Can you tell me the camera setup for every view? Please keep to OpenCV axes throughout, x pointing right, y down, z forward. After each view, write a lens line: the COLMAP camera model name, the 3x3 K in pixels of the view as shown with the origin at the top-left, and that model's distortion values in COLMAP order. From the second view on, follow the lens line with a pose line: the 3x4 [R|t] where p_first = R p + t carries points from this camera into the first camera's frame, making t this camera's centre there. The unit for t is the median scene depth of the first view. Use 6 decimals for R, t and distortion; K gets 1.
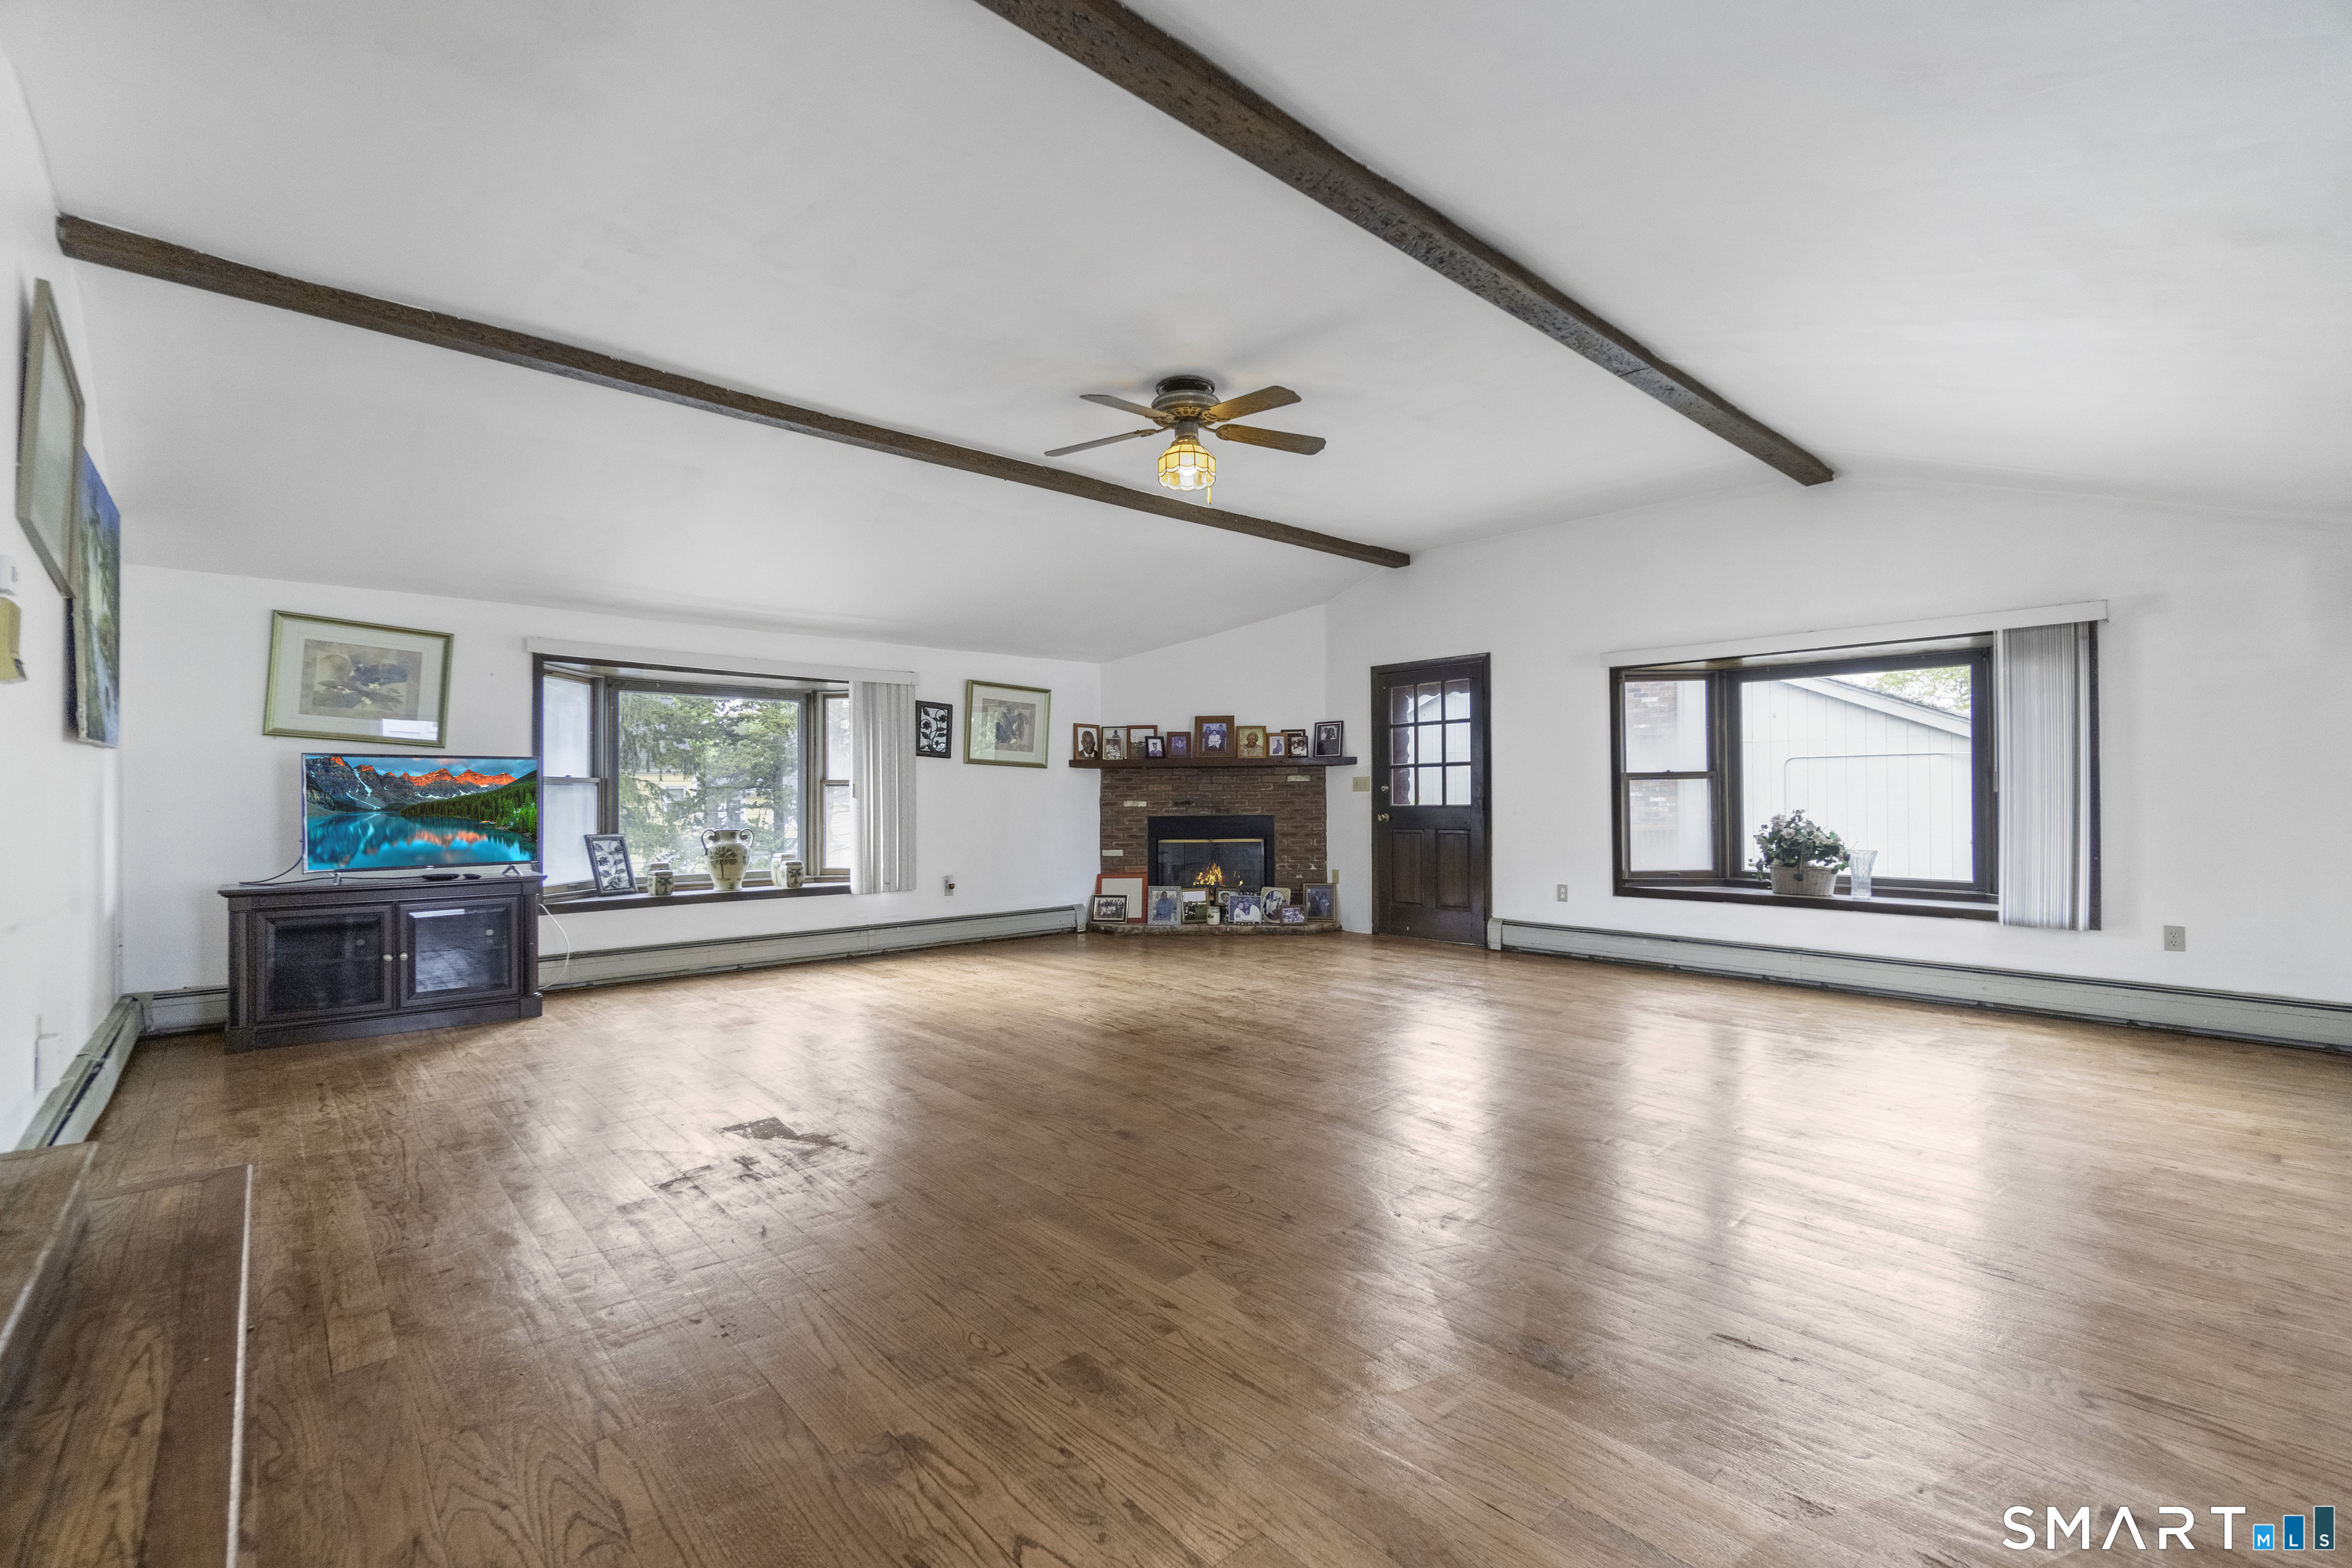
lens RADIAL K [[1034.2, 0, 1139.4], [0, 1034.2, 787.4], [0, 0, 1]] dist [-0.002091, -0.000309]
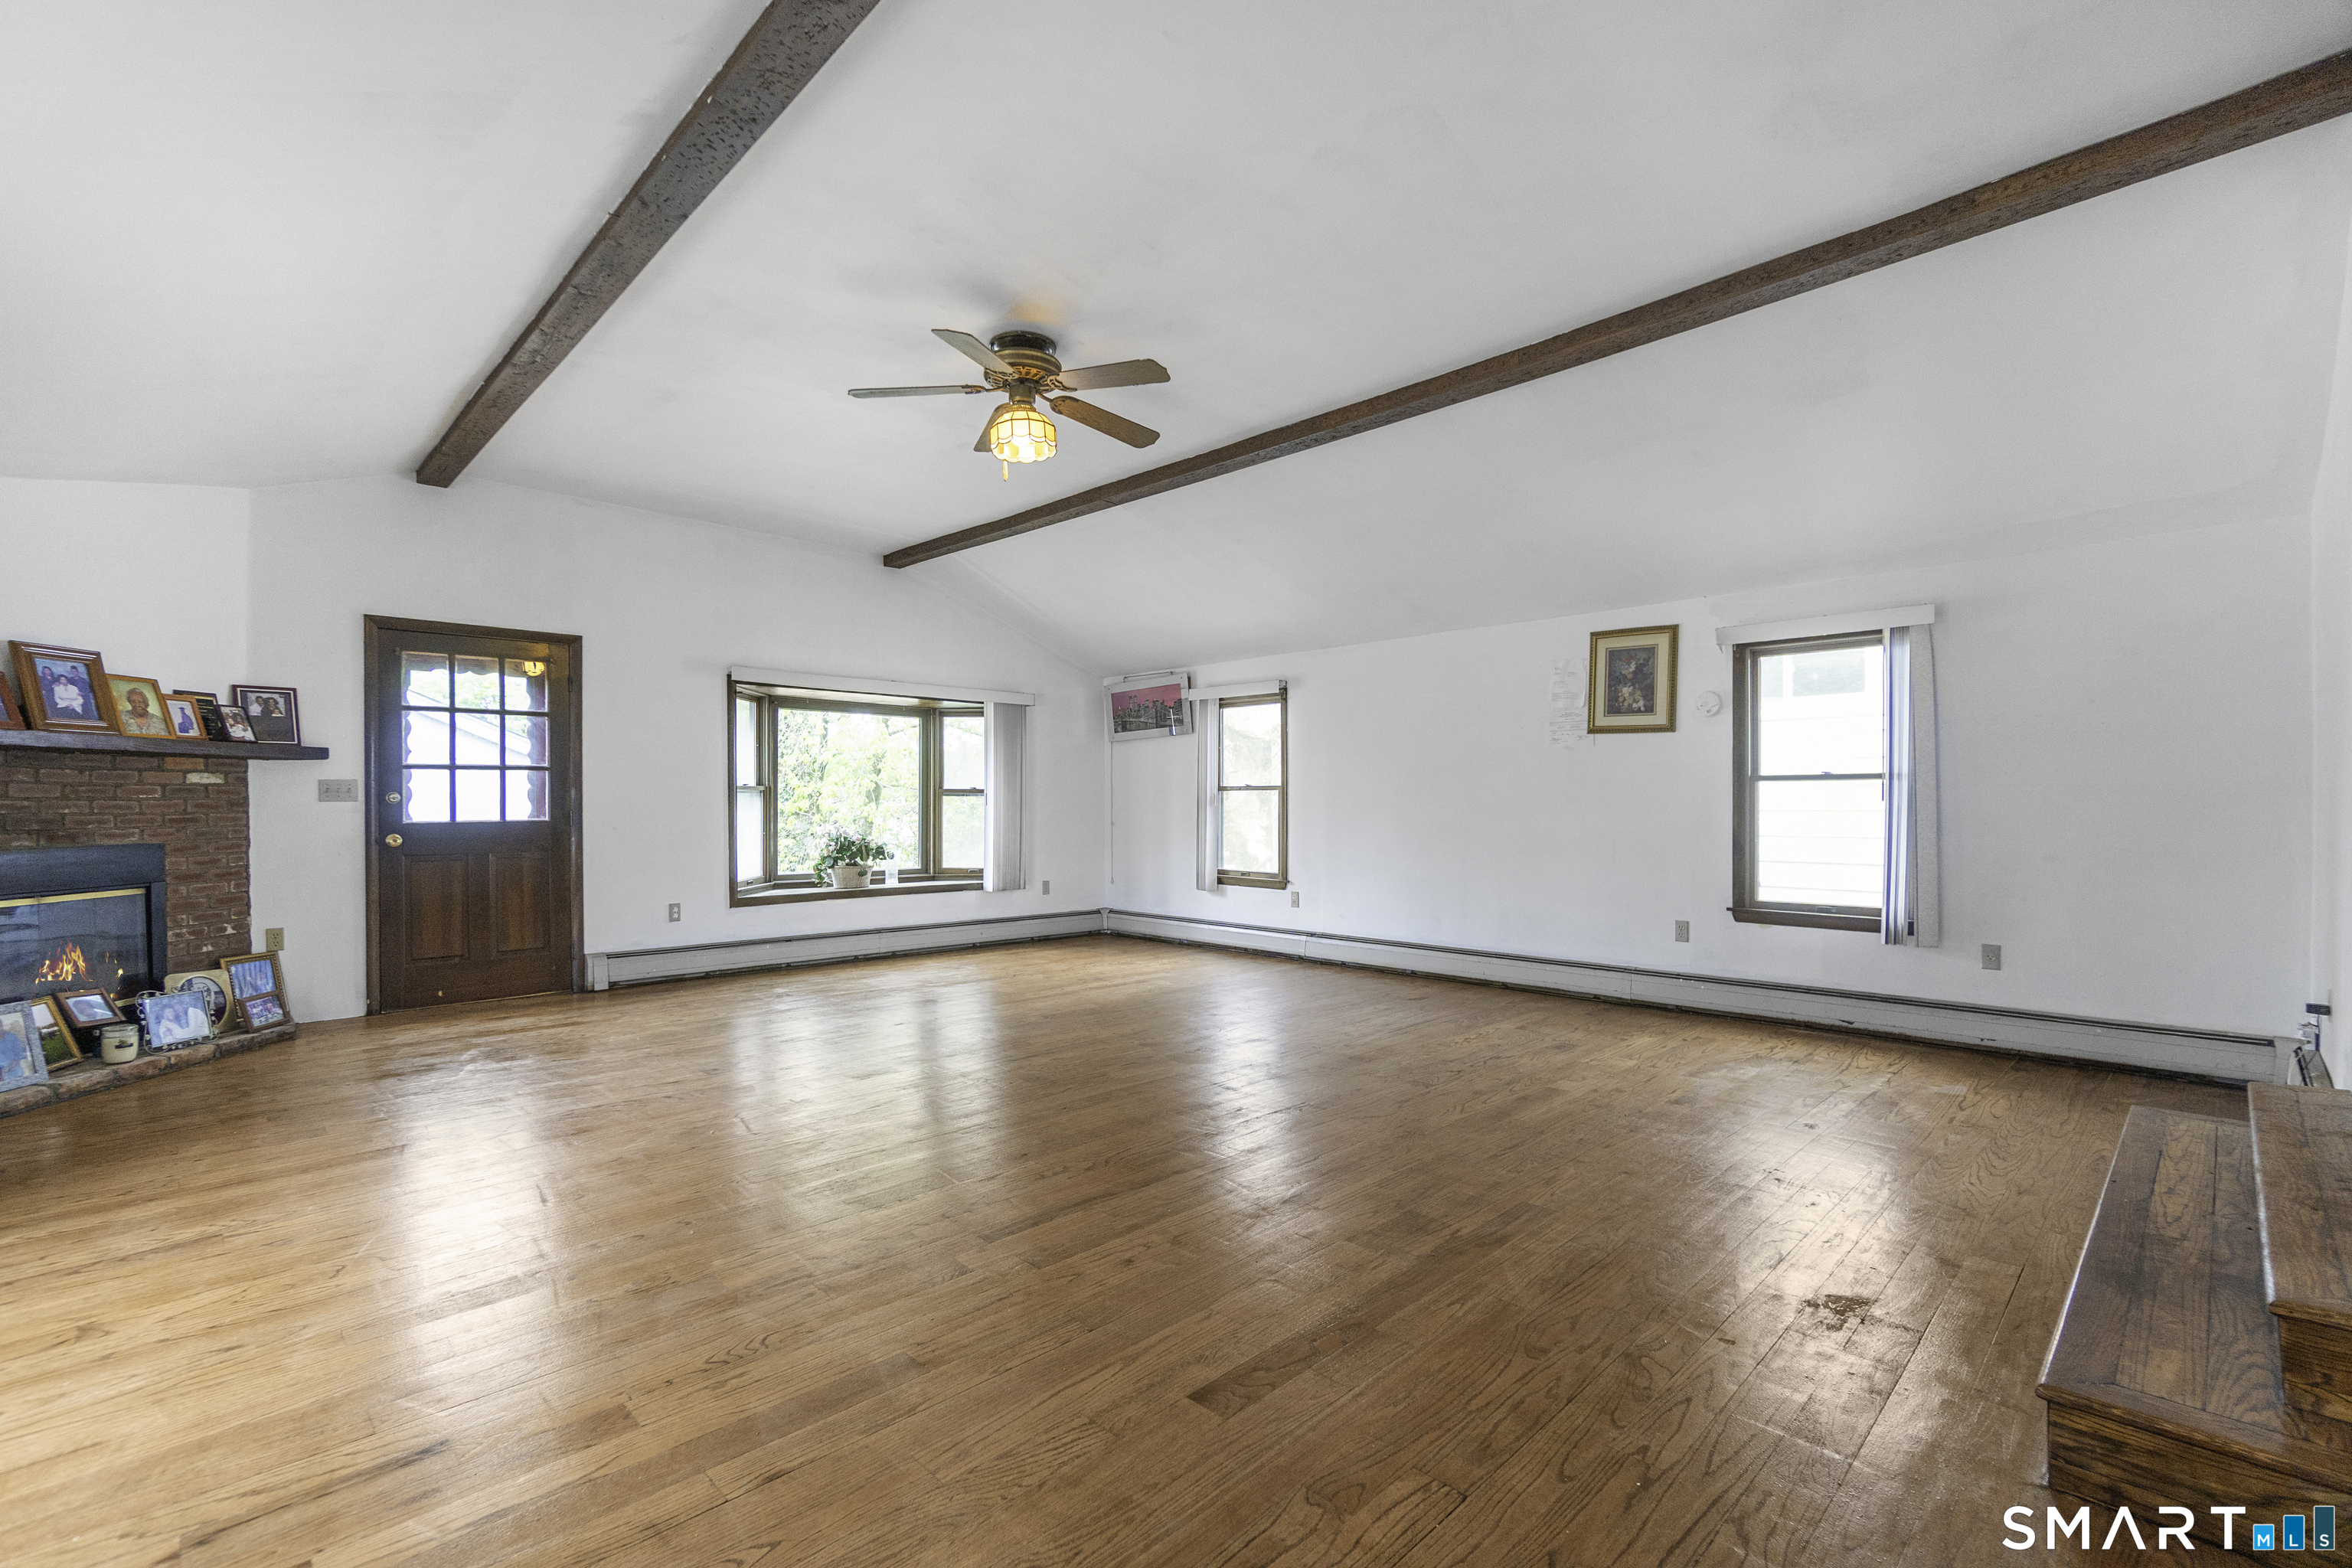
lens RADIAL K [[1055.2, 0, 1173.7], [0, 1055.2, 817.2], [0, 0, 1]] dist [-0.003031, -0.000335]
pose [[-0.082400, -0.006540, 0.996578, -0.501151], [-0.007220, 0.999956, 0.005965, 0.005895], [-0.996573, -0.006704, -0.082444, 0.544395]]
